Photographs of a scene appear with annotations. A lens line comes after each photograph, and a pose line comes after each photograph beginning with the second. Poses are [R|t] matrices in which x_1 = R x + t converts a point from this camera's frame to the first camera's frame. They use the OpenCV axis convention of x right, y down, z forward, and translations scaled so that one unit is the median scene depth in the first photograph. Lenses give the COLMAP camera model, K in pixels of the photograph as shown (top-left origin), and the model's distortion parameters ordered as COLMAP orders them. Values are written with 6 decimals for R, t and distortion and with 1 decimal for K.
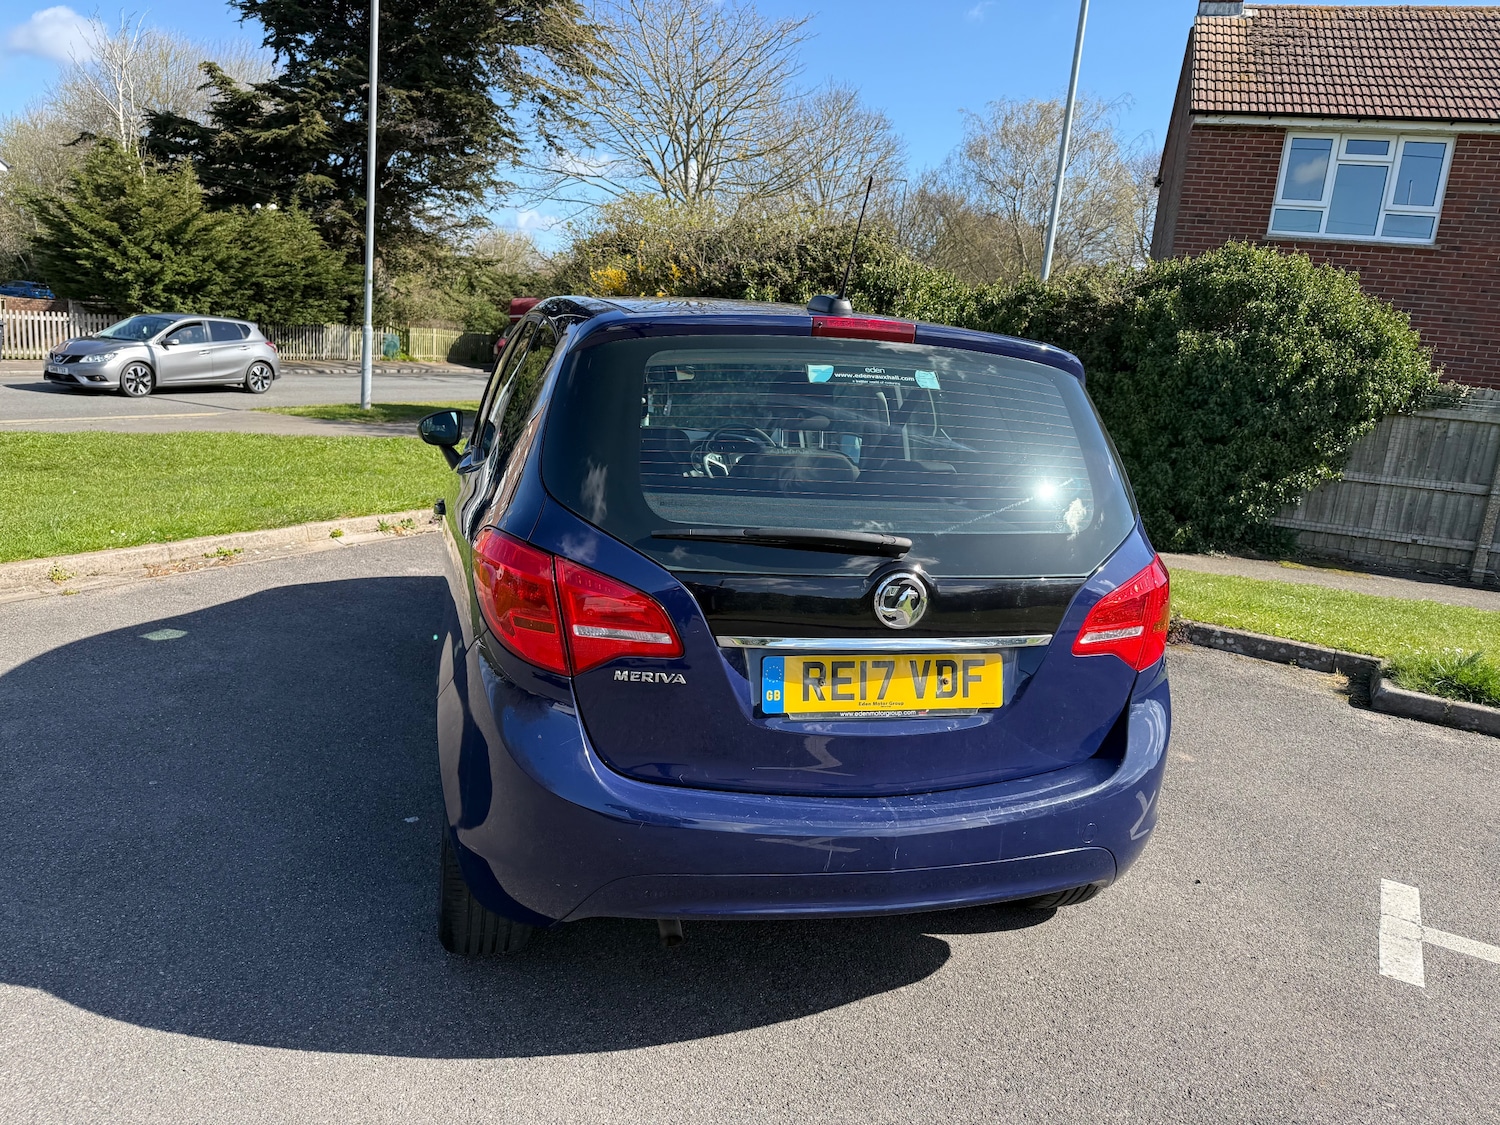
lens RADIAL K [[1055.0, 0, 738.9], [0, 1055.0, 563.0], [0, 0, 1]] dist [0.021815, -0.029945]
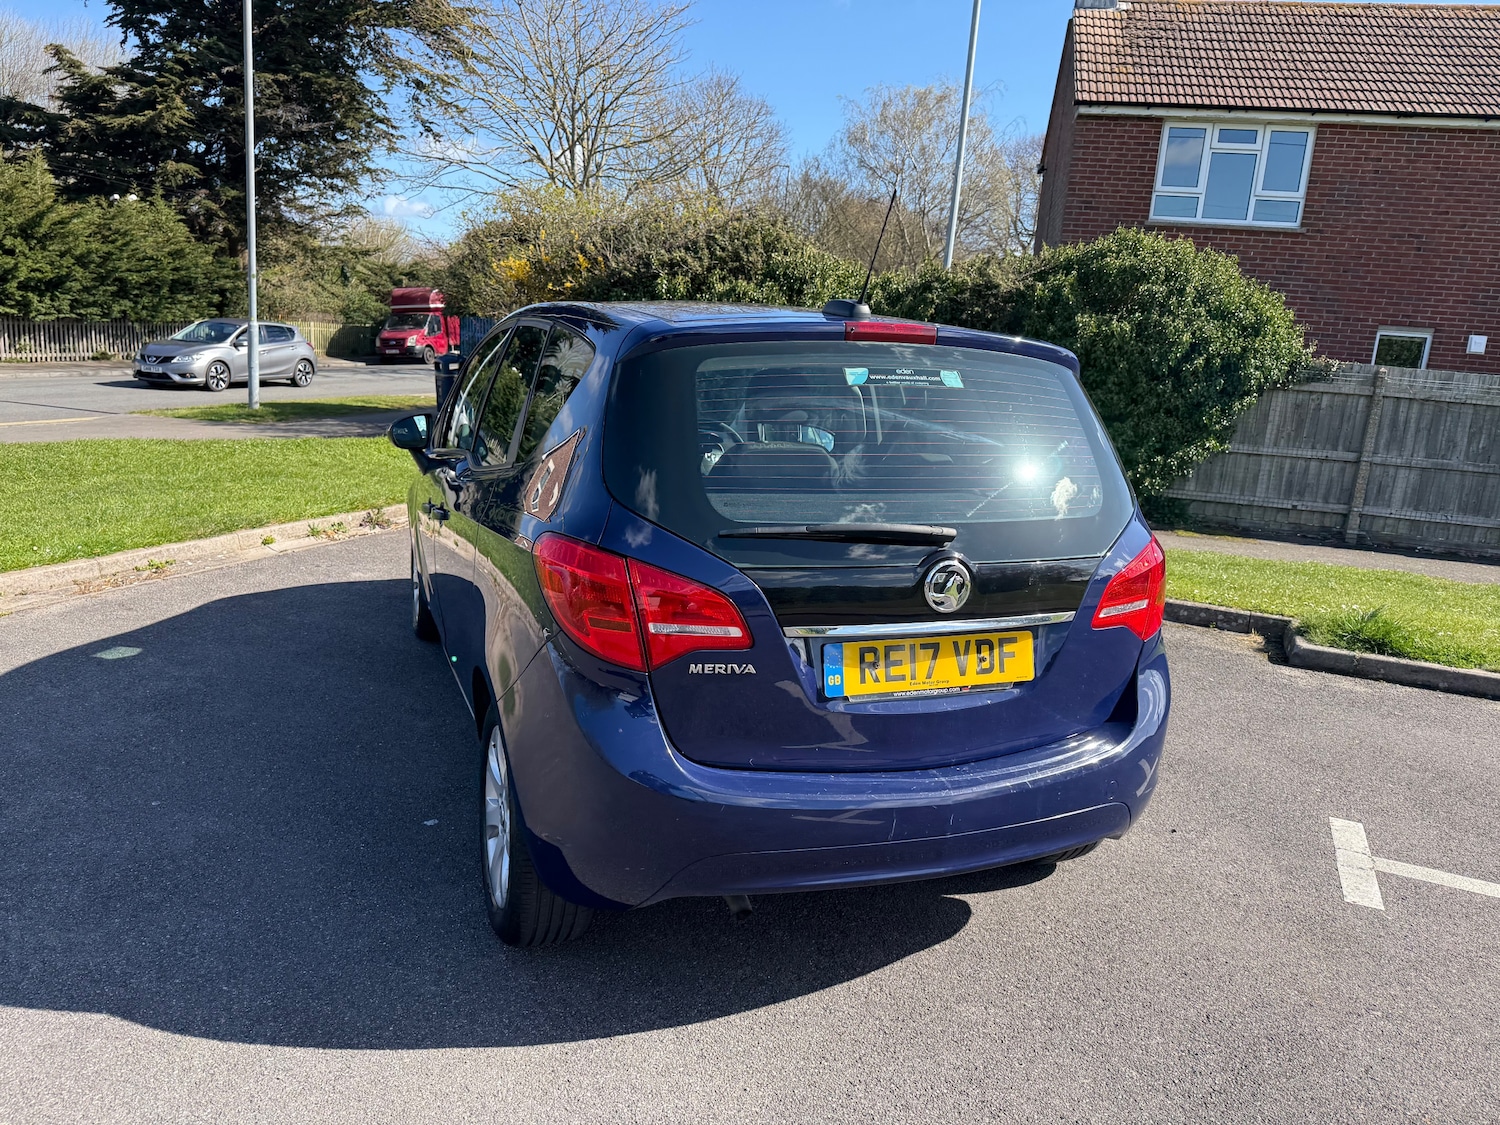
lens RADIAL K [[1055.0, 0, 740.0], [0, 1055.0, 565.7], [0, 0, 1]] dist [0.021815, -0.029945]
pose [[0.993958, -0.042285, 0.101291, -0.026447], [0.040771, 0.999024, 0.016975, -0.001969], [-0.101910, -0.012743, 0.994712, -0.008278]]
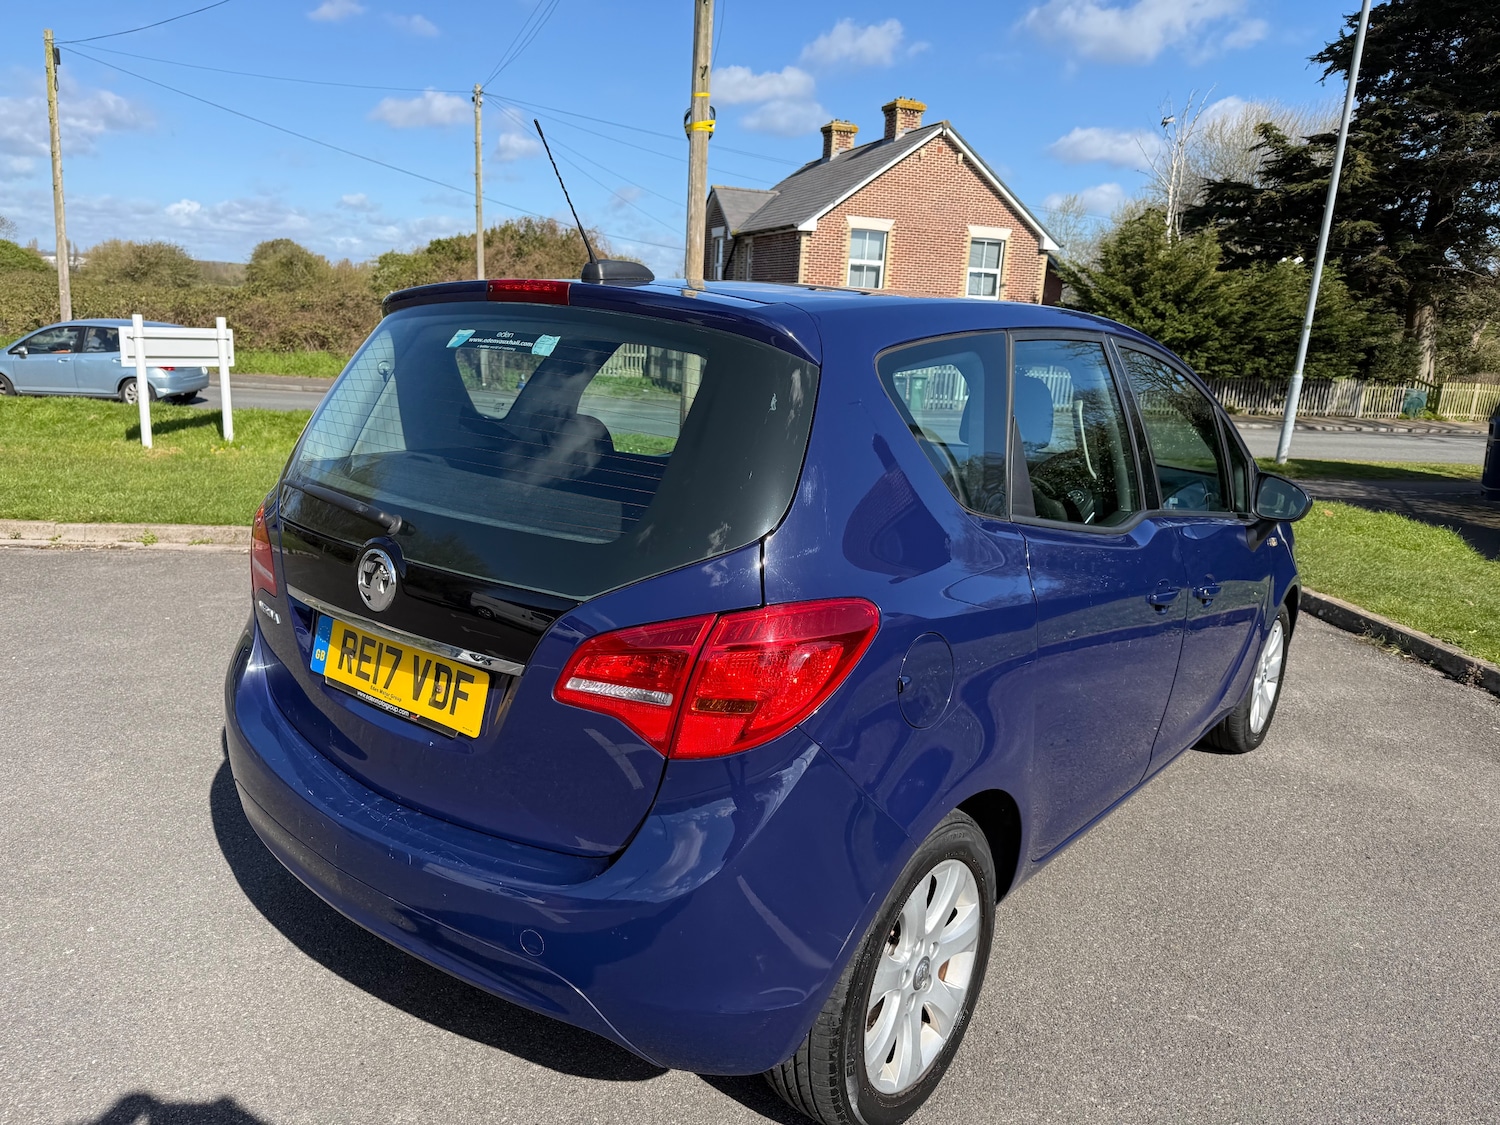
lens RADIAL K [[1055.0, 0, 740.3], [0, 1055.0, 564.8], [0, 0, 1]] dist [0.021815, -0.029945]
pose [[0.596679, 0.132951, -0.791390, 0.167975], [-0.175006, 0.984002, 0.033360, -0.009801], [0.783164, 0.118593, 0.610401, 0.109492]]
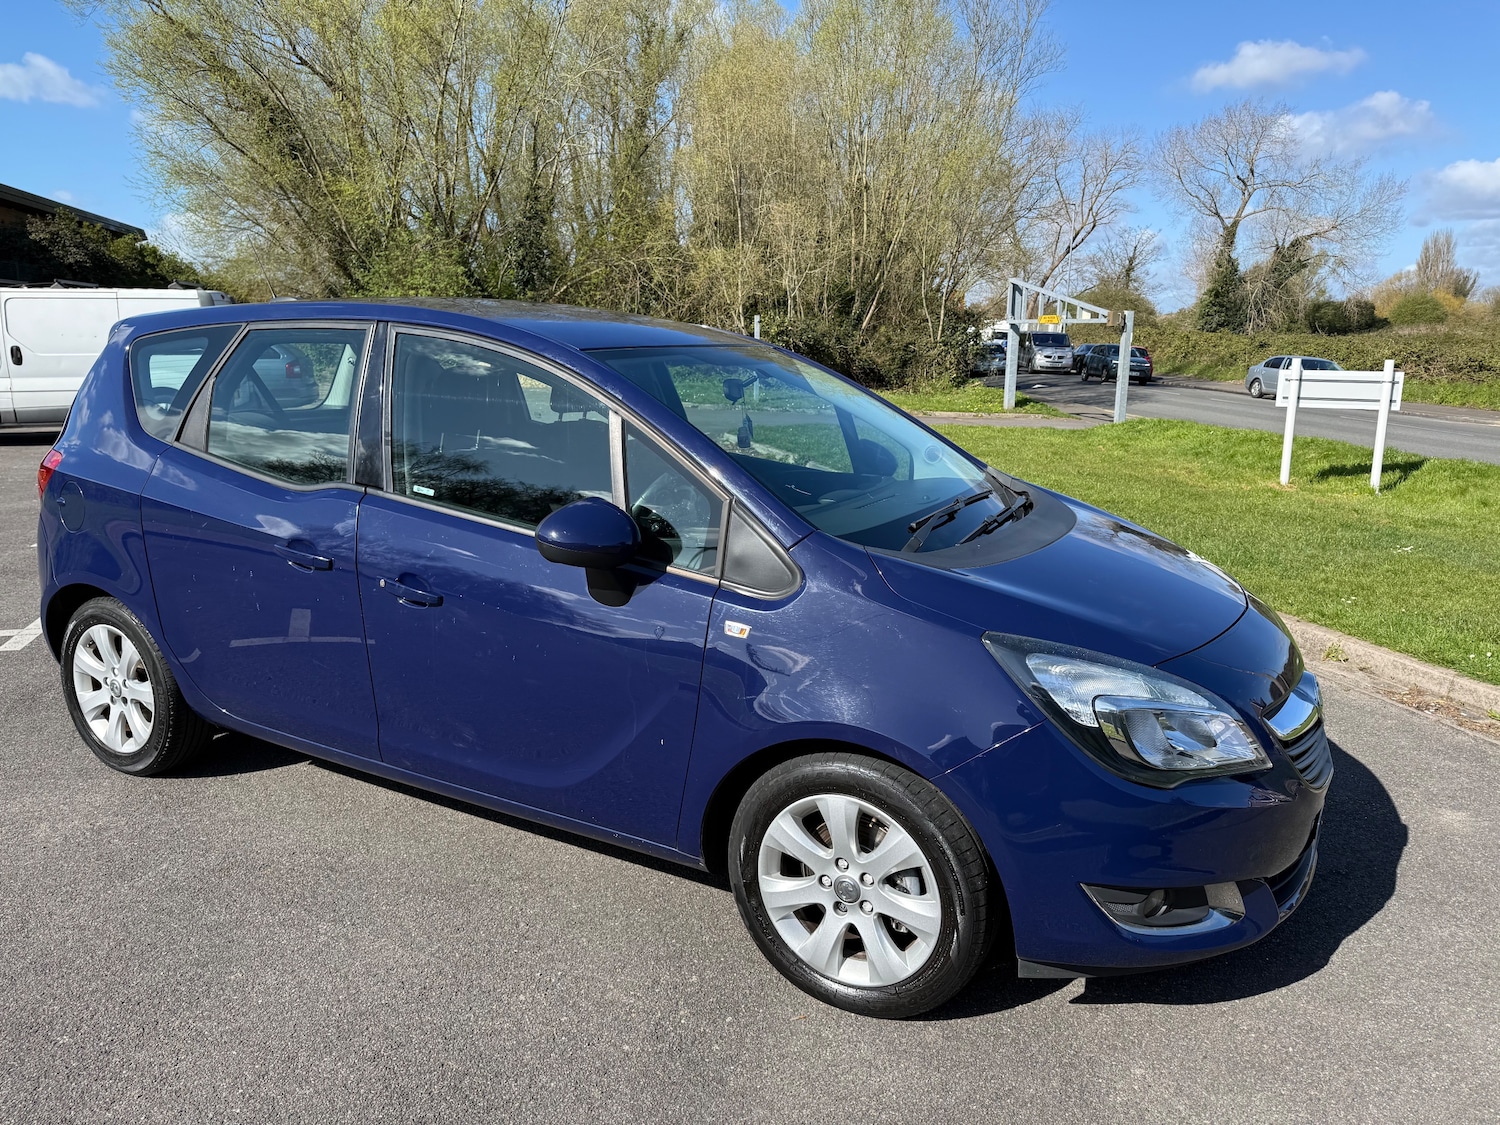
lens RADIAL K [[1055.0, 0, 759.3], [0, 1055.0, 539.2], [0, 0, 1]] dist [0.021815, -0.029945]
pose [[-0.662900, 0.062135, -0.746125, 0.171017], [-0.215707, 0.938445, 0.269797, -0.095660], [0.716961, 0.339793, -0.608693, 0.503674]]
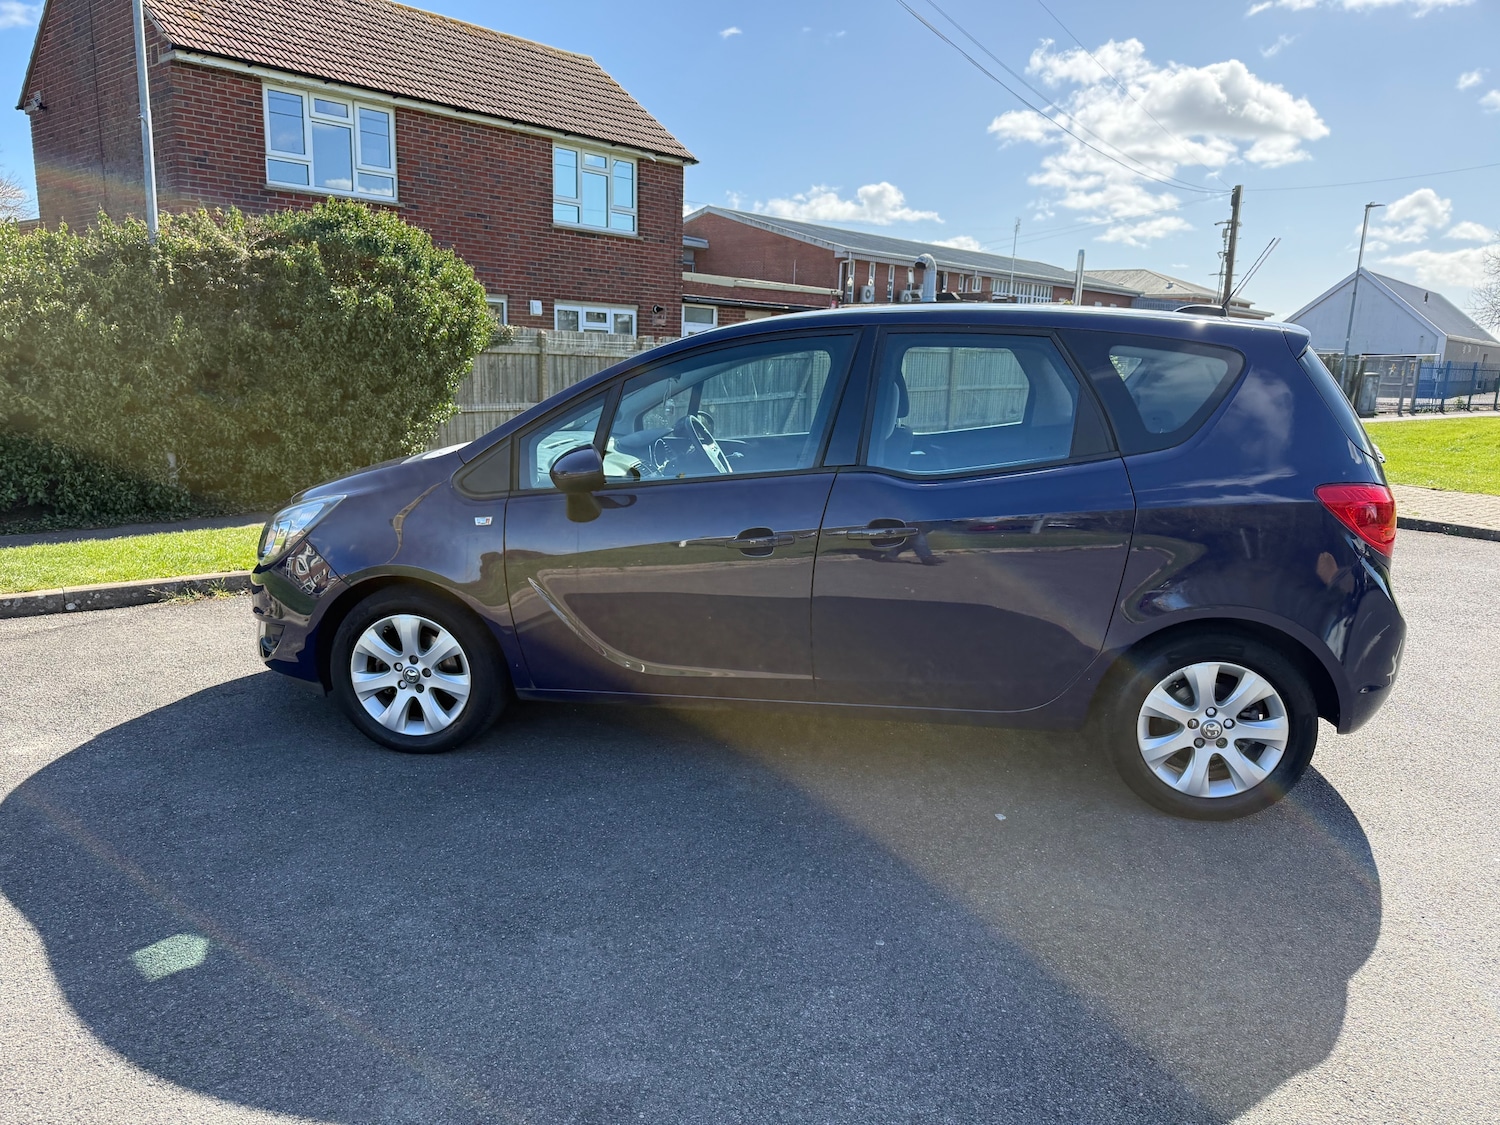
lens RADIAL K [[1055.0, 0, 744.8], [0, 1055.0, 570.3], [0, 0, 1]] dist [0.021815, -0.029945]
pose [[0.411146, -0.260160, 0.873656, -0.311421], [0.199732, 0.960830, 0.192125, -0.060451], [-0.889419, 0.095506, 0.447004, 0.180748]]
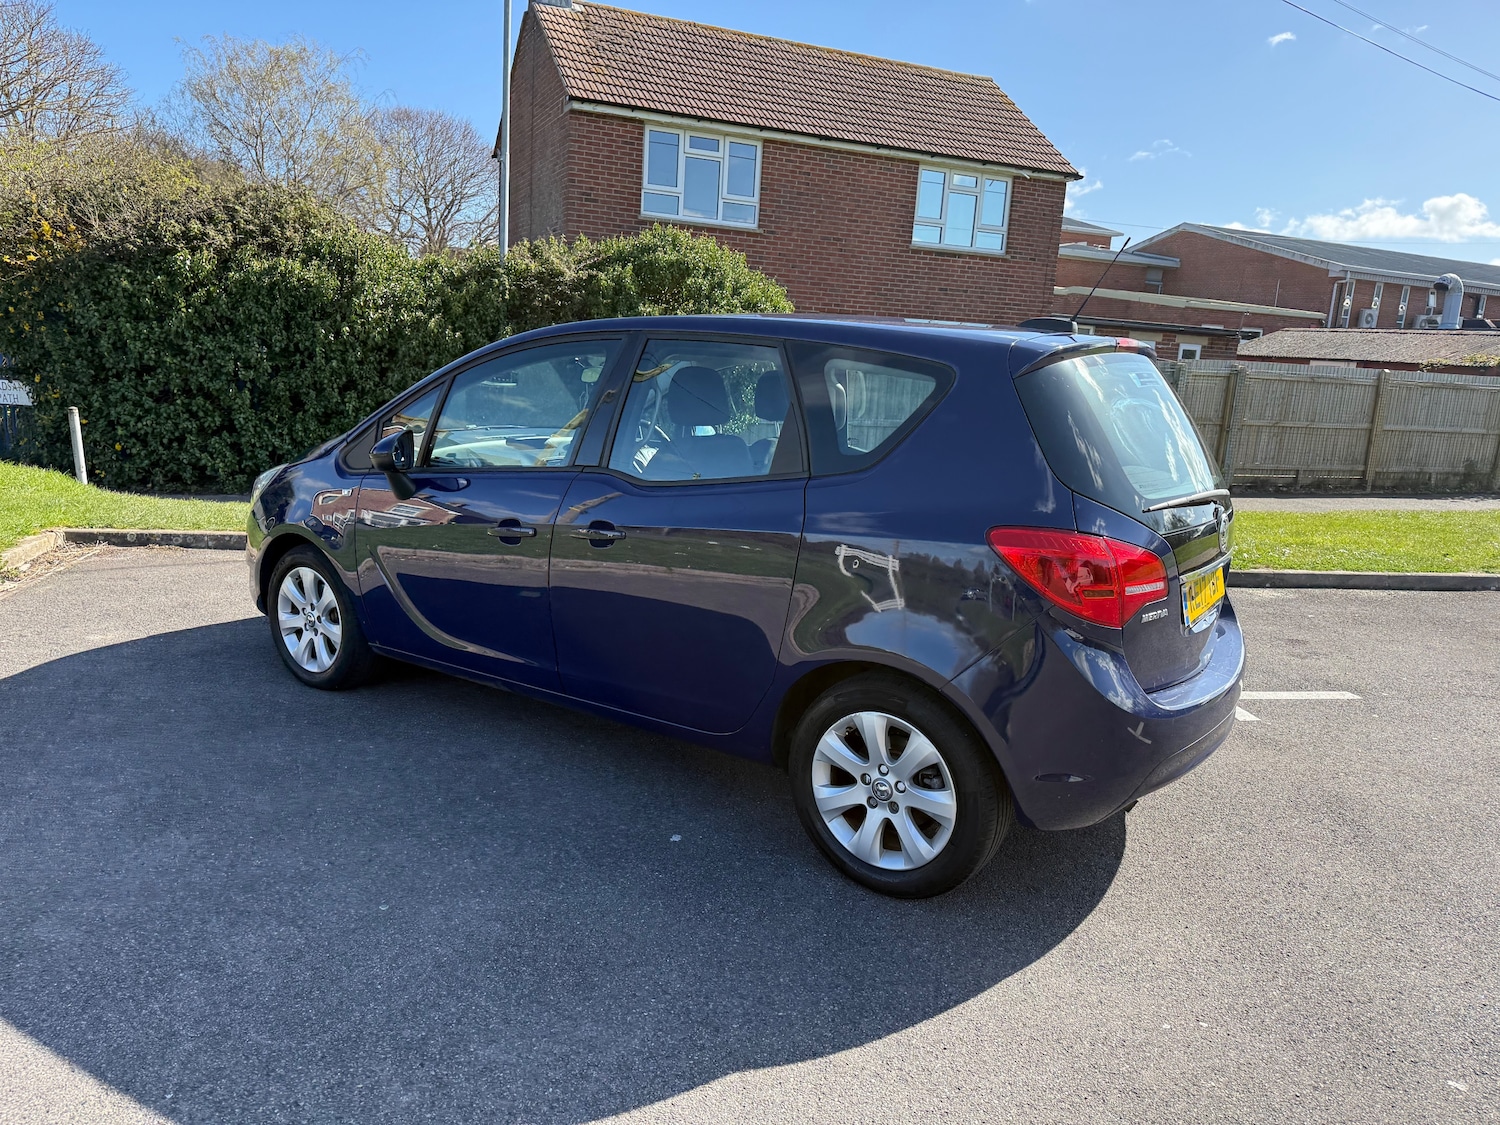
lens RADIAL K [[1055.0, 0, 743.6], [0, 1055.0, 569.0], [0, 0, 1]] dist [0.021815, -0.029945]
pose [[0.764395, -0.171681, 0.621471, -0.206941], [0.143407, 0.985023, 0.095725, -0.024465], [-0.628598, 0.015951, 0.777567, 0.042102]]
